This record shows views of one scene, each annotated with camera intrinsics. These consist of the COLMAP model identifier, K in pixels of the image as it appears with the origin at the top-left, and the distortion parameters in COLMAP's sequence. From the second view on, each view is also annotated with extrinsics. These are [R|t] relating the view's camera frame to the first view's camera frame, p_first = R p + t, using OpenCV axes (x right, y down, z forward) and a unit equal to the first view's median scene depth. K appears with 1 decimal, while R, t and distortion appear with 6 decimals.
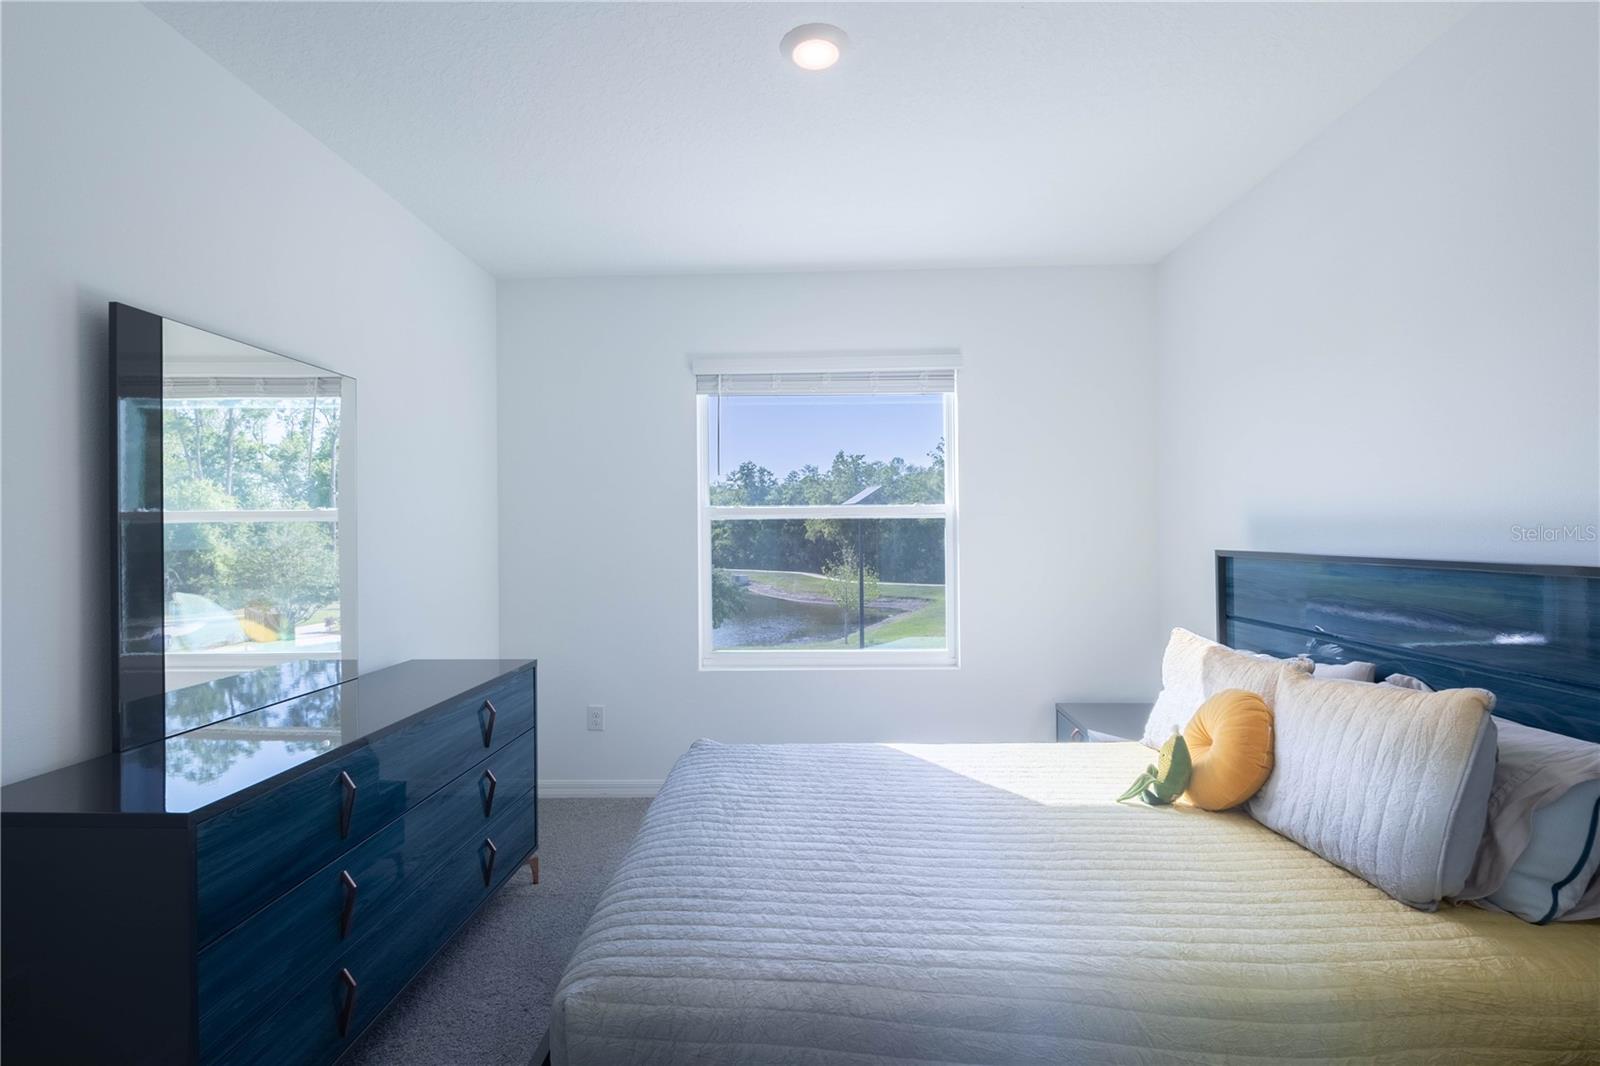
lens RADIAL K [[743.9, 0, 792.0], [0, 743.9, 535.3], [0, 0, 1]] dist [0.001994, 0.001116]
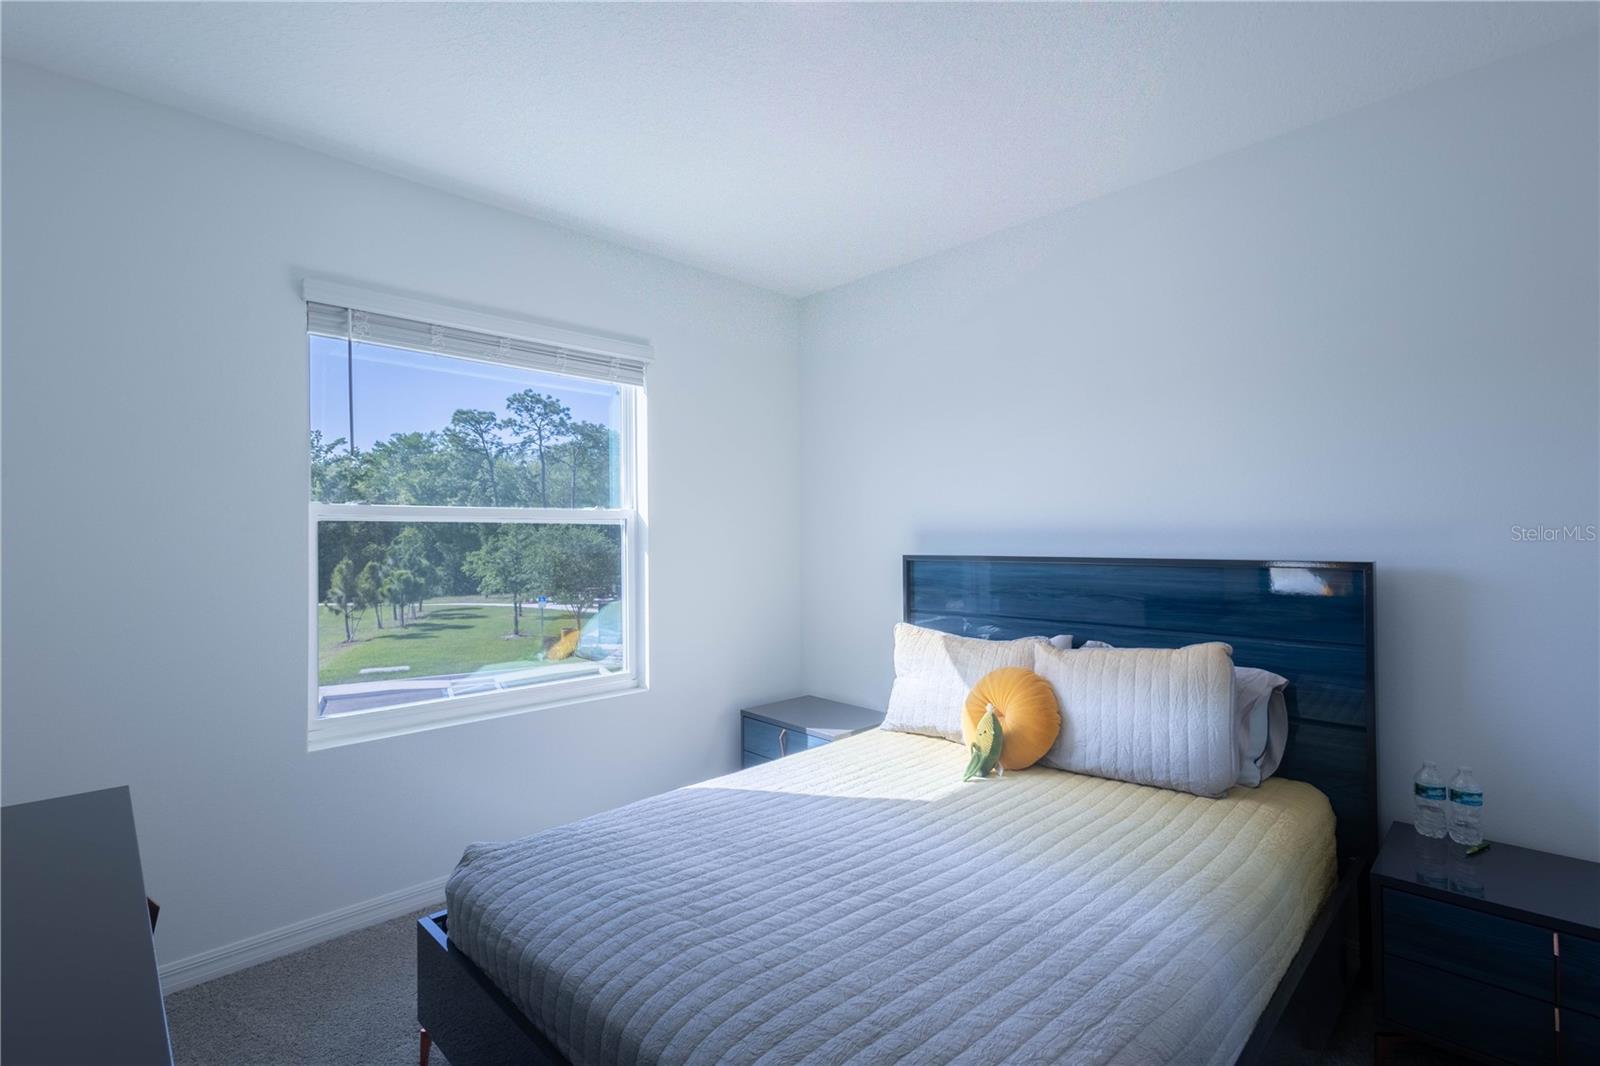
lens RADIAL K [[743.9, 0, 799.0], [0, 743.9, 531.7], [0, 0, 1]] dist [0.001994, 0.001116]
pose [[0.687441, 0.007797, 0.726198, -0.532878], [0.004843, 0.999871, -0.015319, 0.000910], [-0.726224, 0.014048, 0.687315, 0.404477]]
